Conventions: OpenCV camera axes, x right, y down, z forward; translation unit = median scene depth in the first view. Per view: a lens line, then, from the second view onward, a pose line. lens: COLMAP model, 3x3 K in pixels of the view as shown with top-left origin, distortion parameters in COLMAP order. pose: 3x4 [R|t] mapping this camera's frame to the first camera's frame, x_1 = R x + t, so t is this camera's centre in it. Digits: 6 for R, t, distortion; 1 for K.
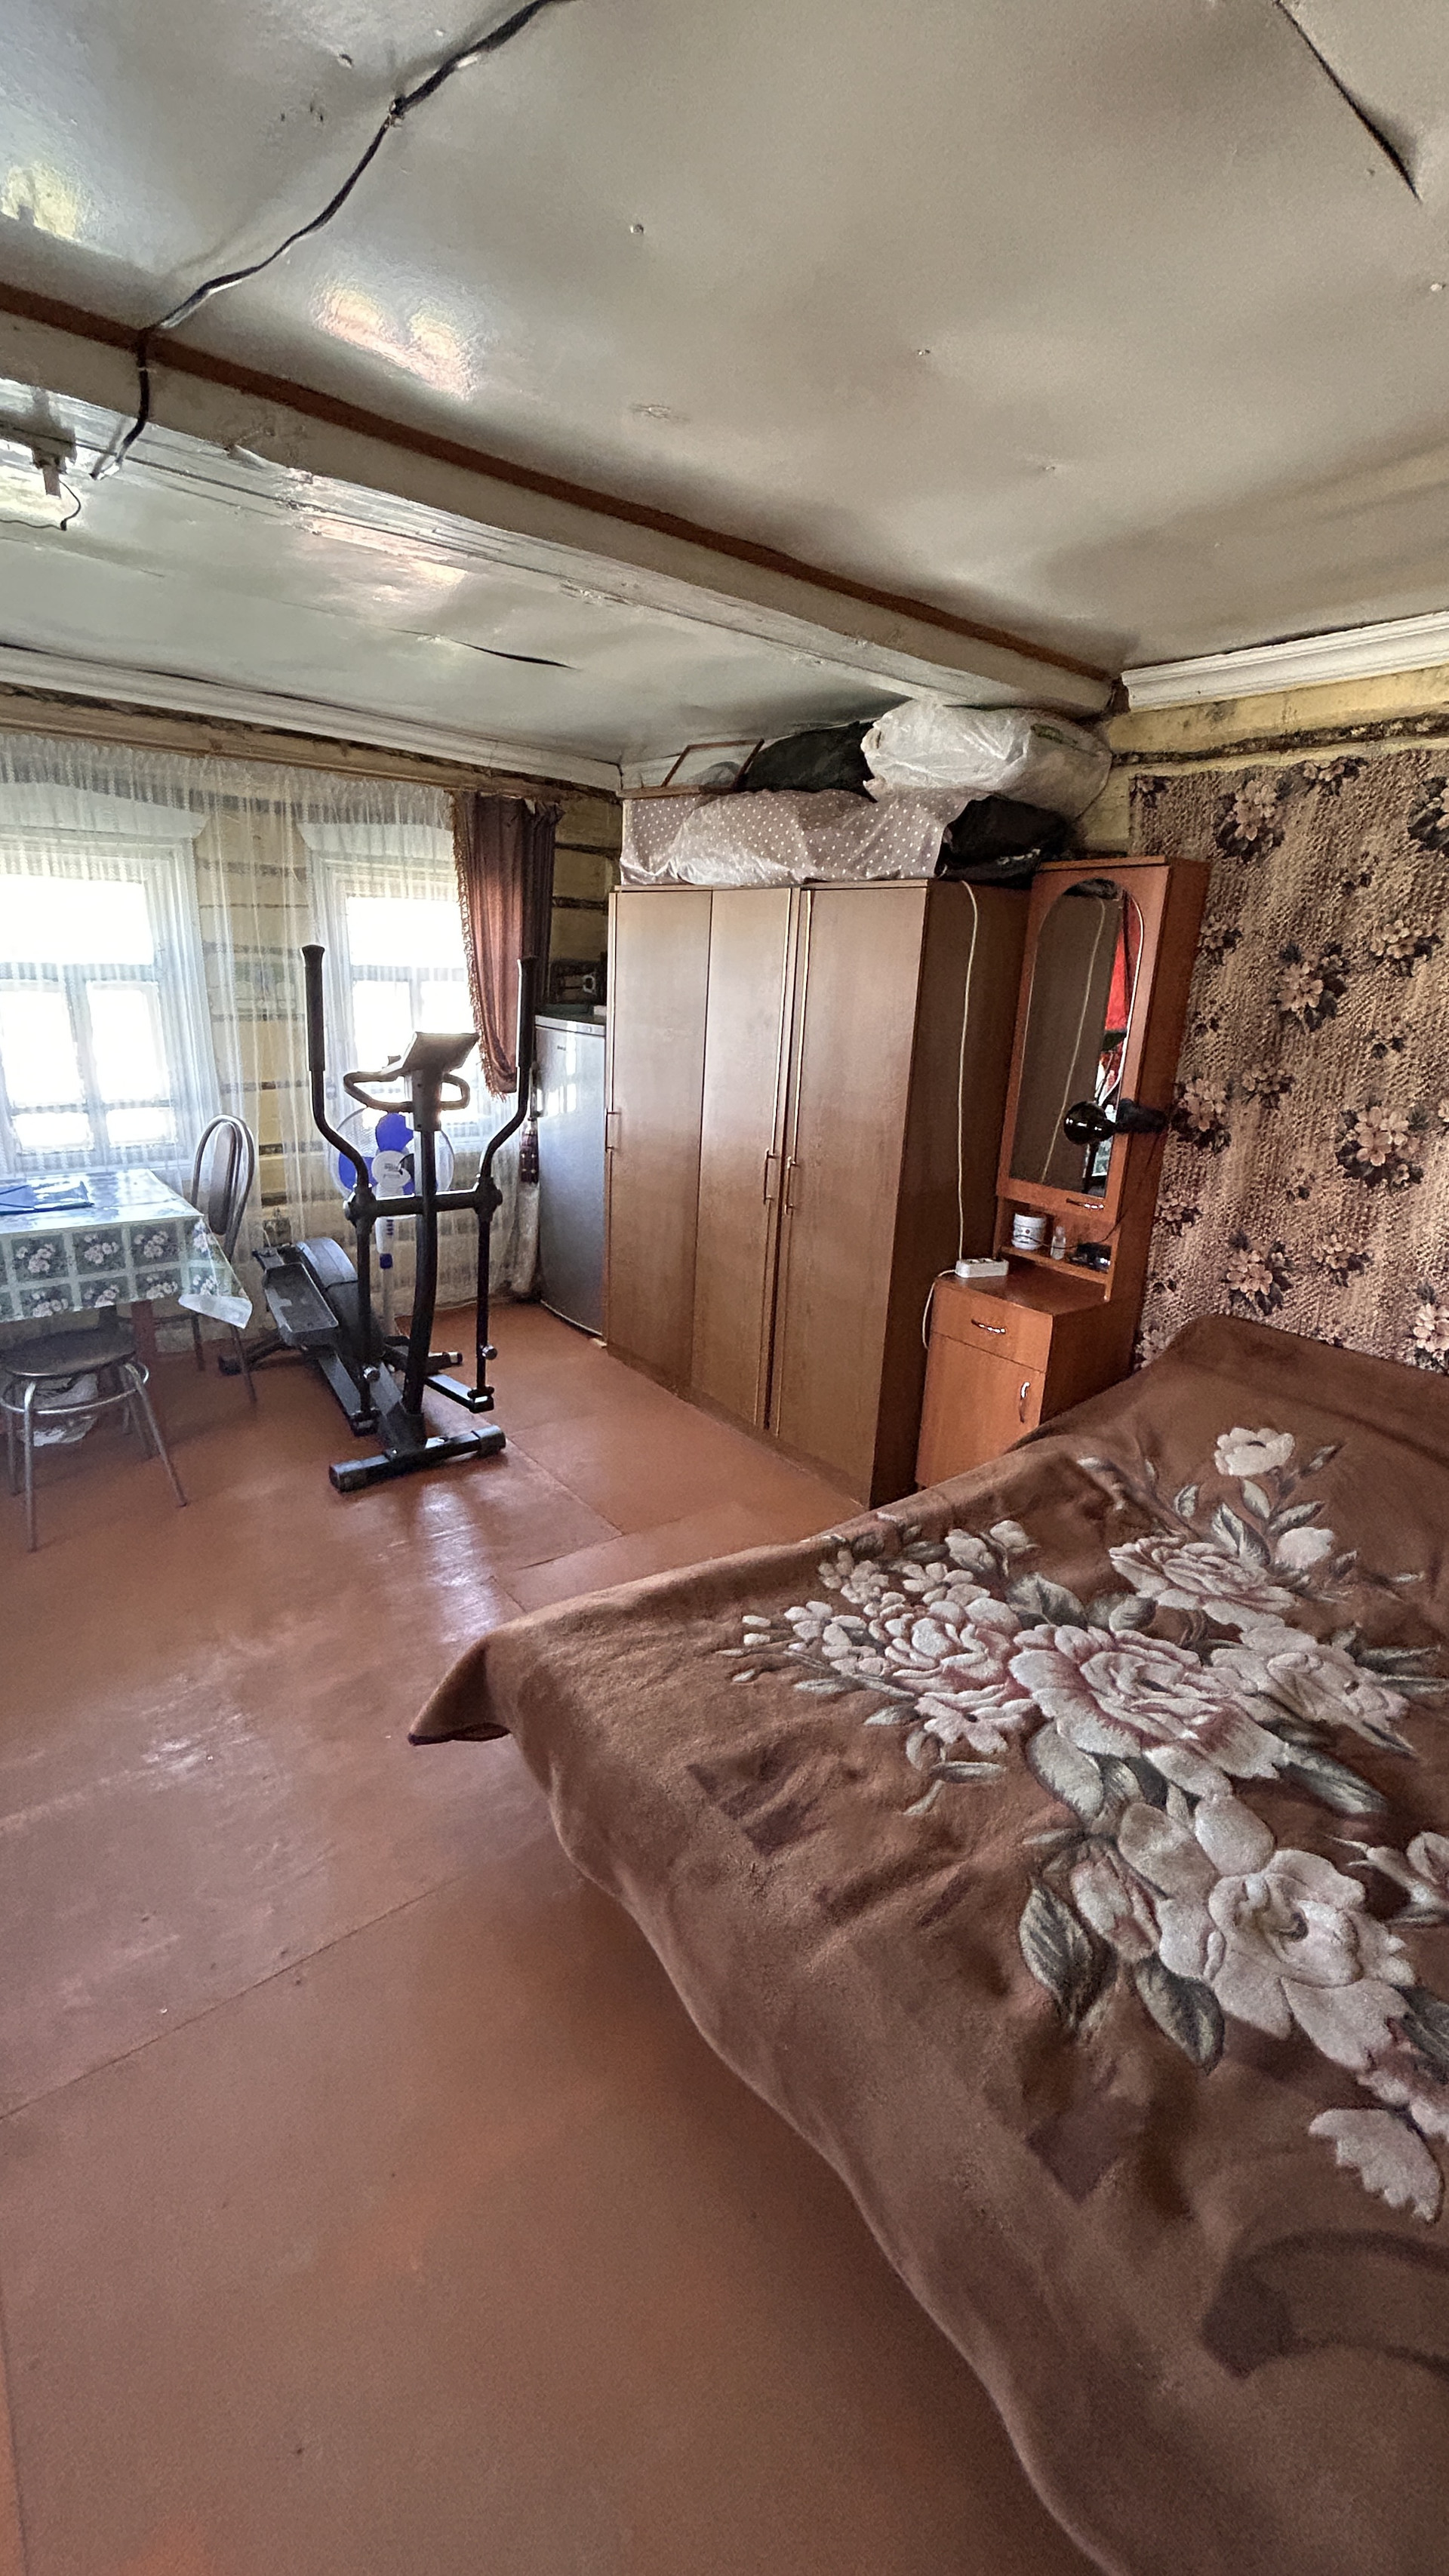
lens RADIAL K [[1047.5, 0, 725.1], [0, 1047.5, 1284.1], [0, 0, 1]] dist [-0.004007, 0.002262]
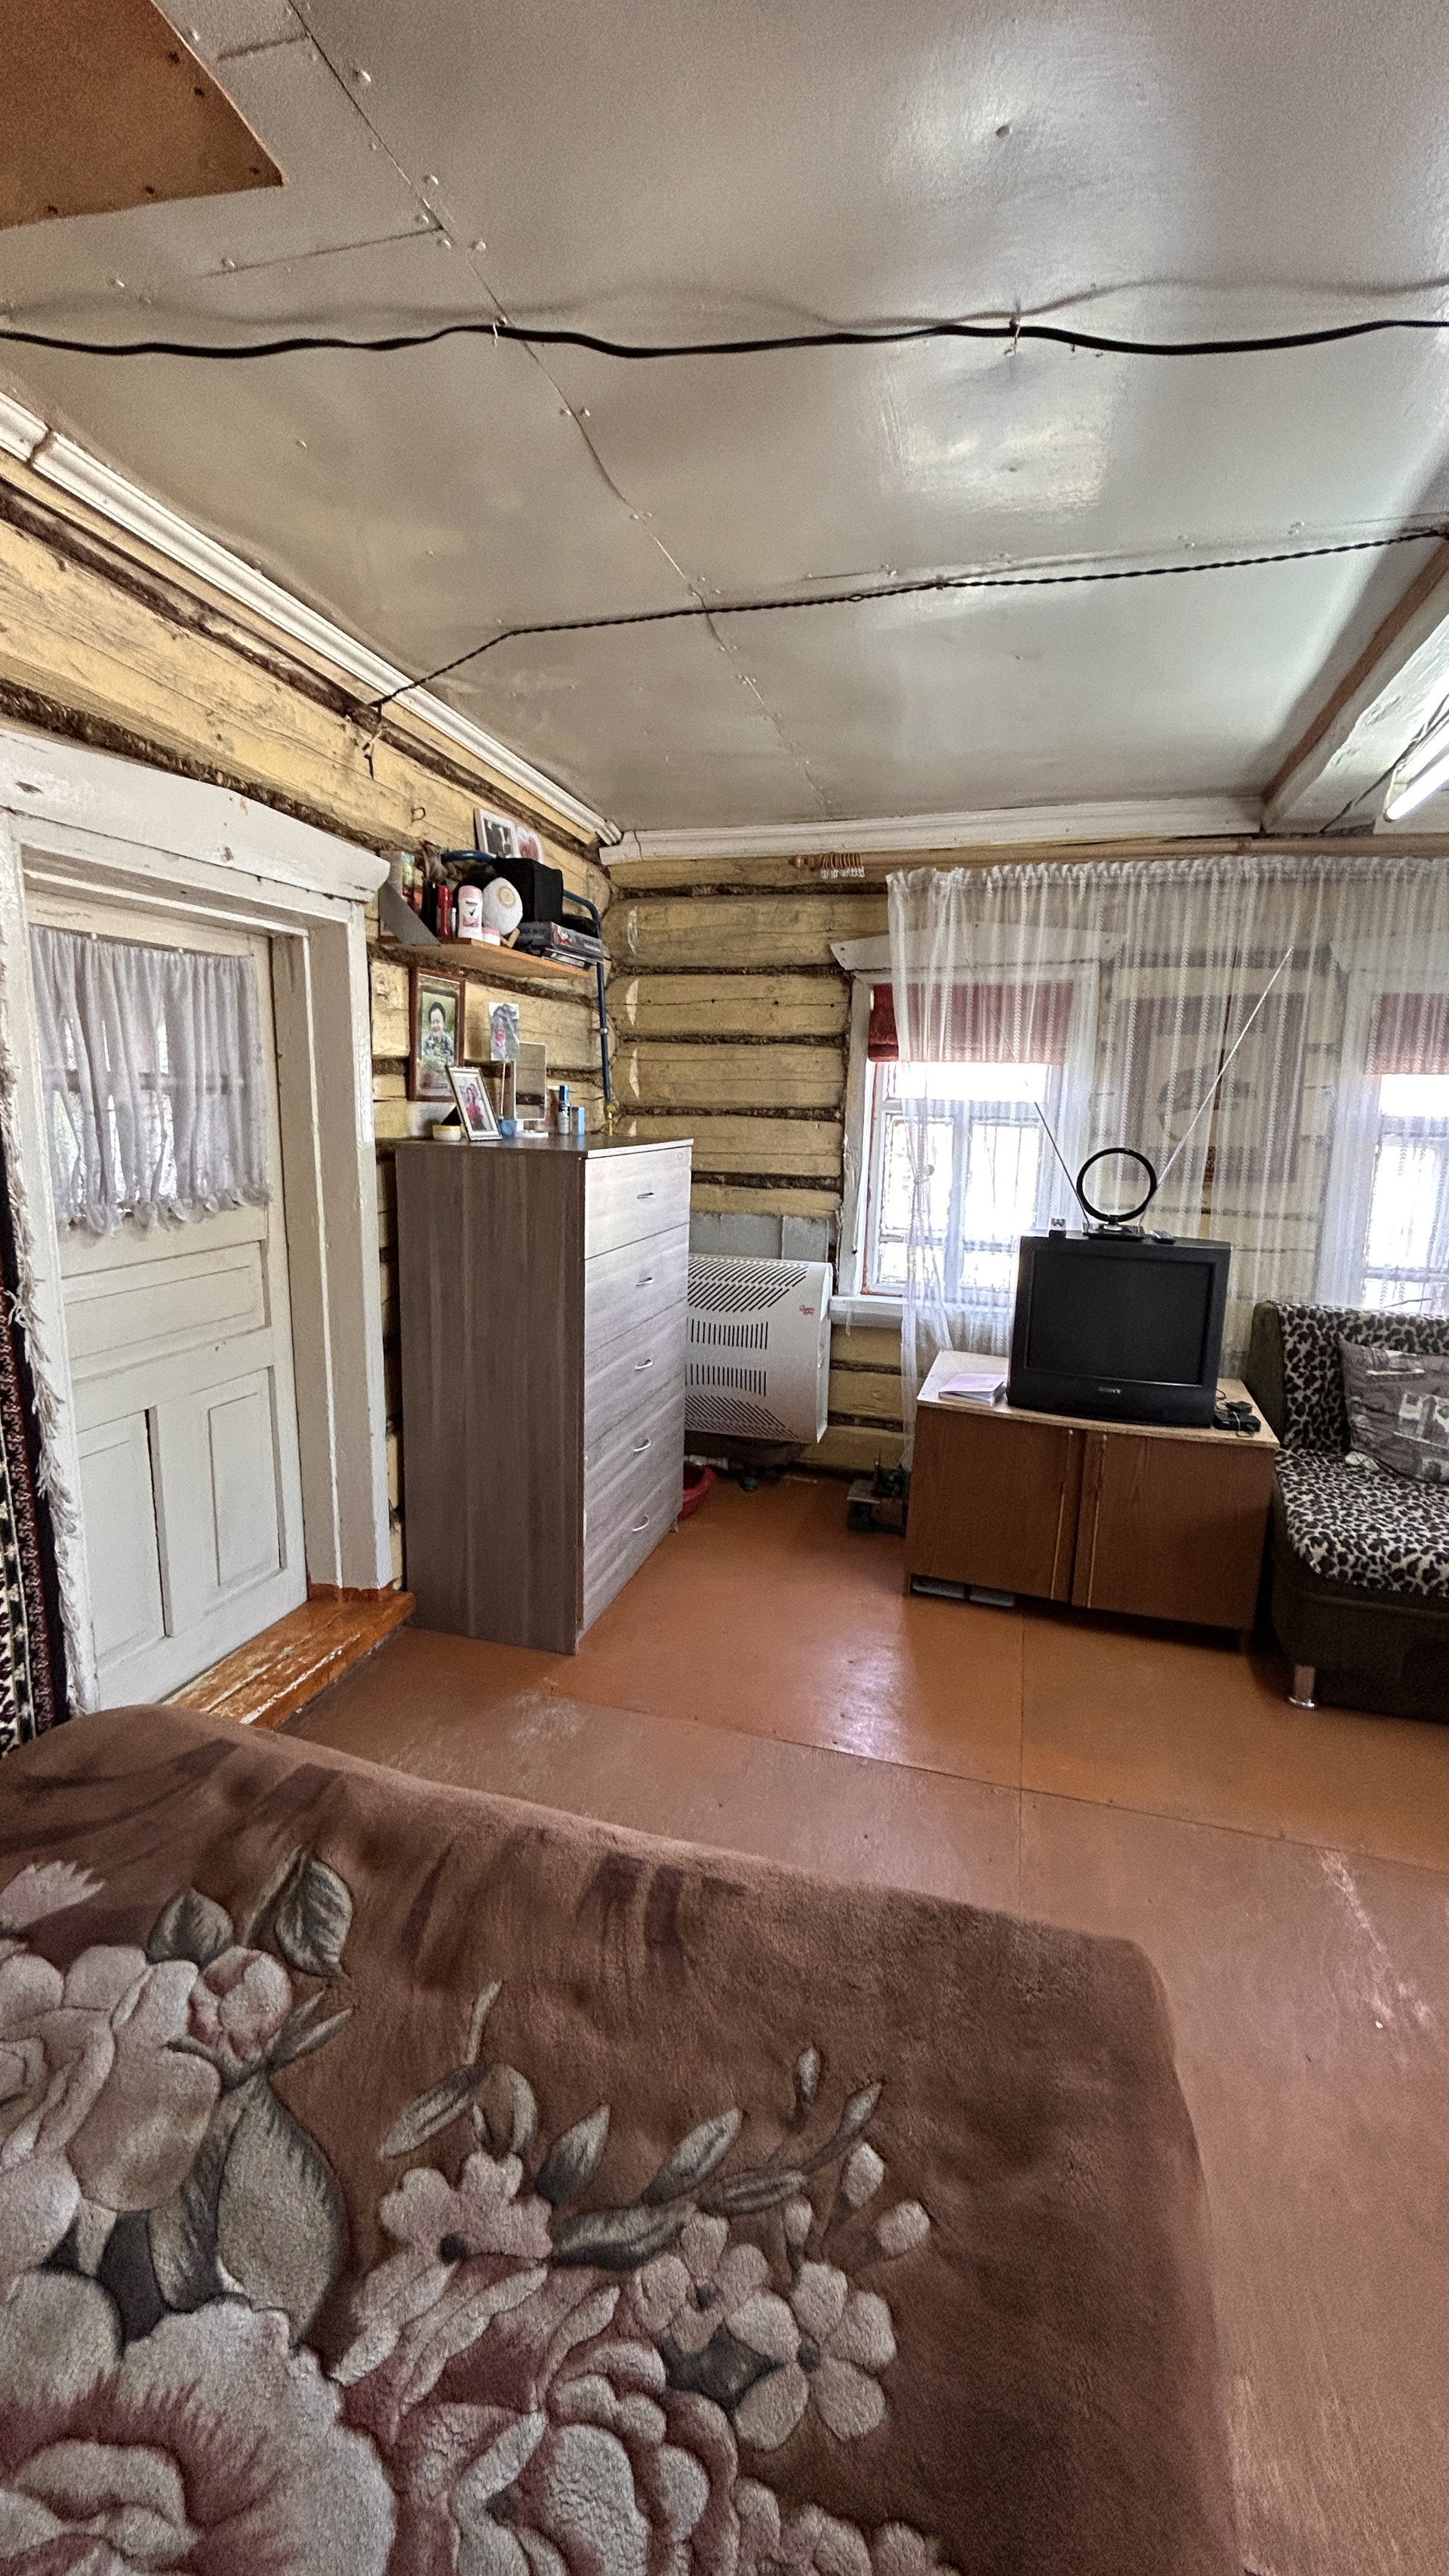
lens RADIAL K [[1049.2, 0, 726.9], [0, 1049.2, 1283.3], [0, 0, 1]] dist [-0.005365, 0.003777]
pose [[-0.807098, 0.043606, -0.588805, 0.272840], [-0.231607, 0.893952, 0.383677, -0.187781], [0.543094, 0.446037, -0.711407, 0.807066]]
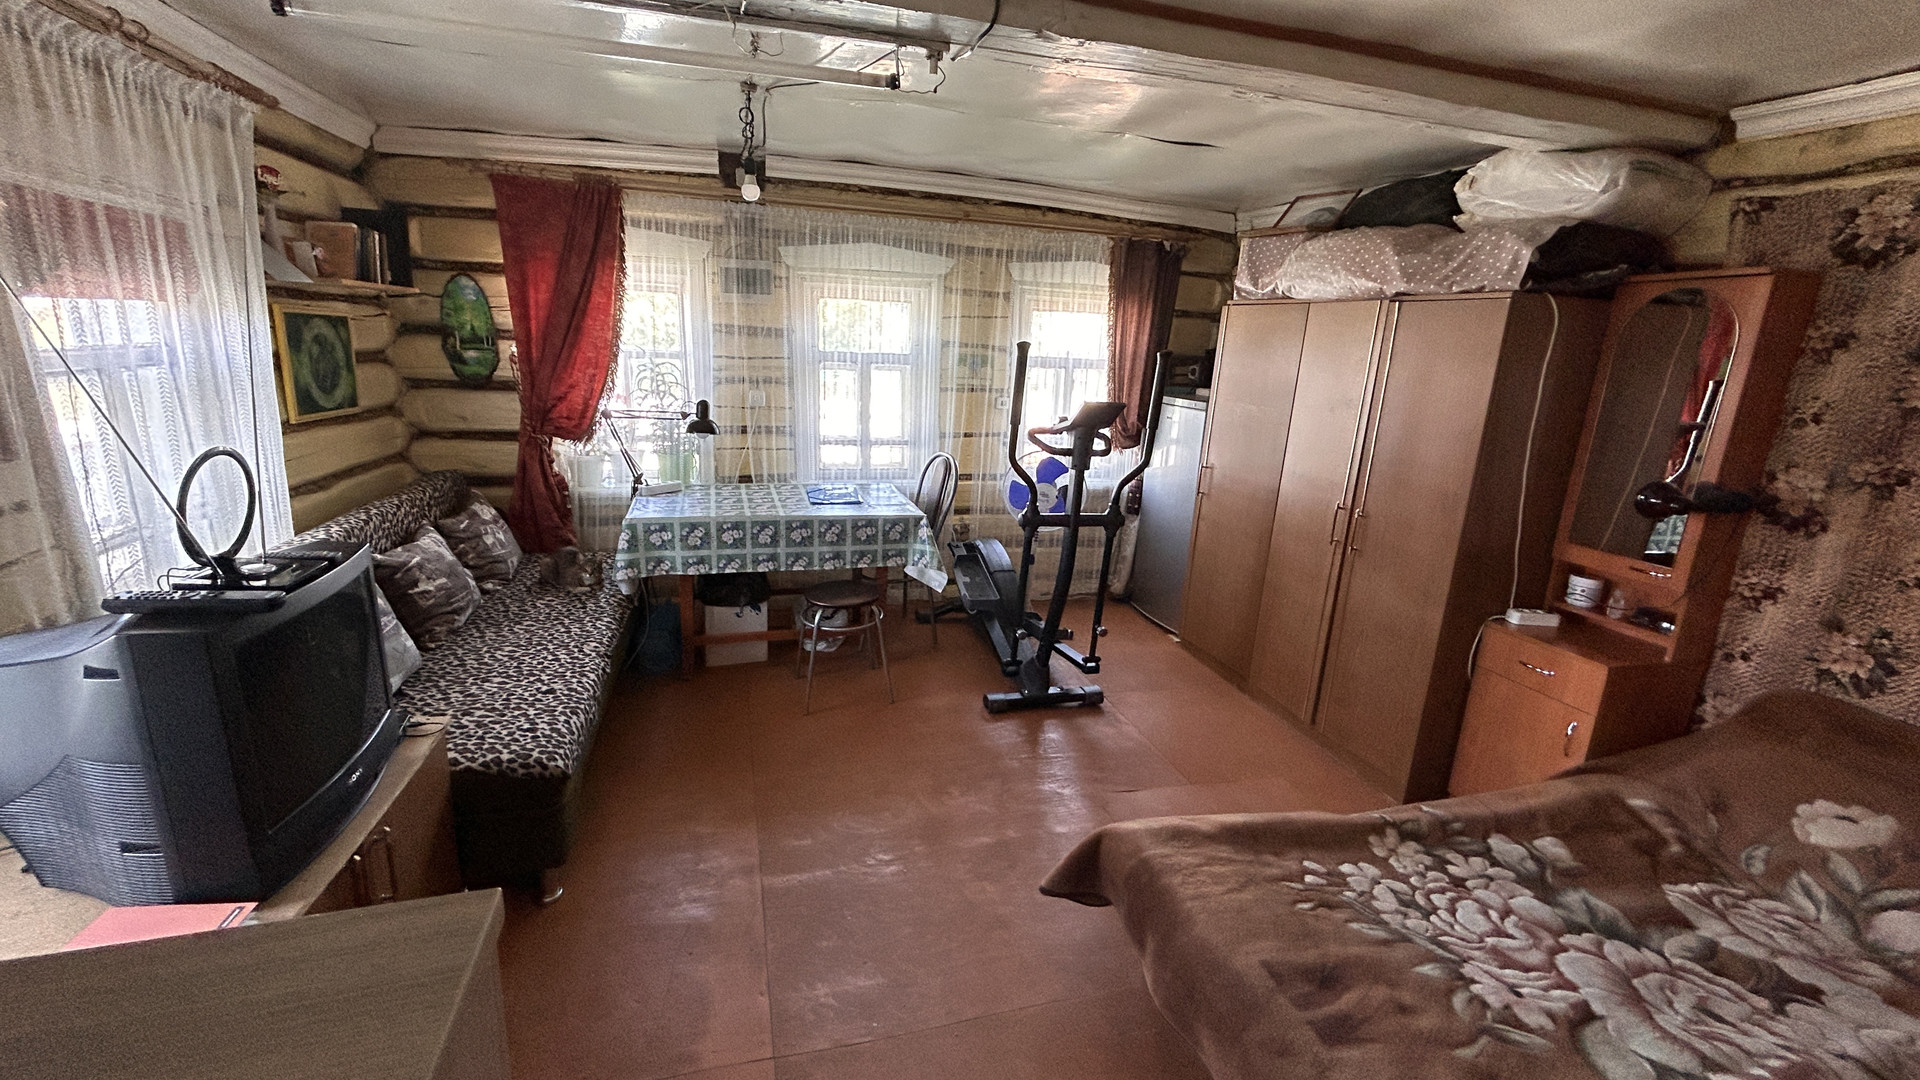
lens RADIAL K [[780.8, 0, 957.1], [0, 780.8, 539.3], [0, 0, 1]] dist [-0.004007, 0.002262]
pose [[0.927511, 0.096622, -0.361091, -0.050146], [-0.121843, 0.991403, -0.047687, 0.020334], [0.353379, 0.088227, 0.931310, -0.045485]]
